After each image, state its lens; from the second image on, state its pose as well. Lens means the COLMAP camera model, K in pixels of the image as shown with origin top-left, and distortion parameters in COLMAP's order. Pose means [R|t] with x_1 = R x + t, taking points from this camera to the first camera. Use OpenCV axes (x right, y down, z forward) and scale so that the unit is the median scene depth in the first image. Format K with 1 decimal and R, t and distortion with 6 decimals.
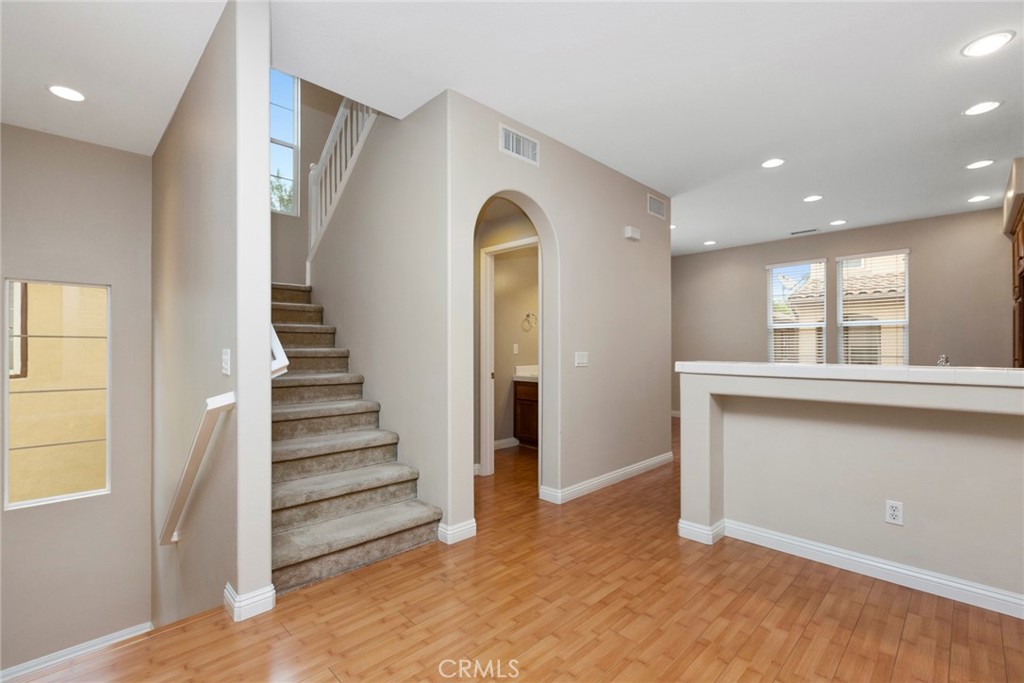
lens RADIAL K [[461.2, 0, 506.3], [0, 461.2, 345.9], [0, 0, 1]] dist [-0.001748, -0.001751]
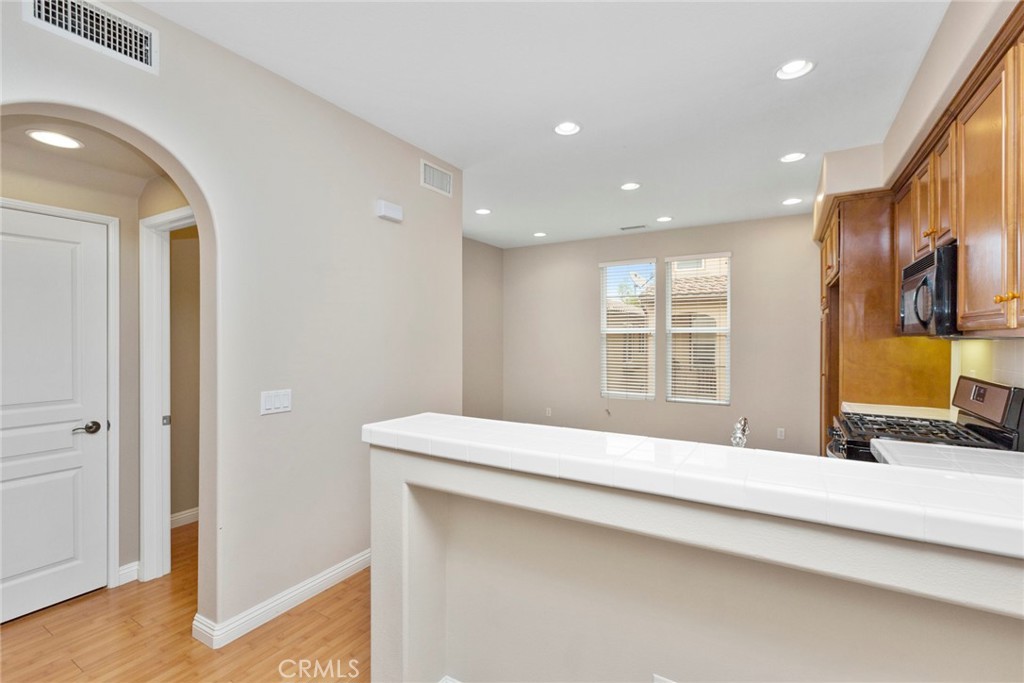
lens RADIAL K [[461.2, 0, 517.3], [0, 461.2, 339.5], [0, 0, 1]] dist [-0.001748, -0.001751]
pose [[0.966484, -0.001020, 0.256724, 0.252332], [-0.001728, 0.999944, 0.010475, -0.049639], [-0.256721, -0.010568, 0.966428, 0.238932]]
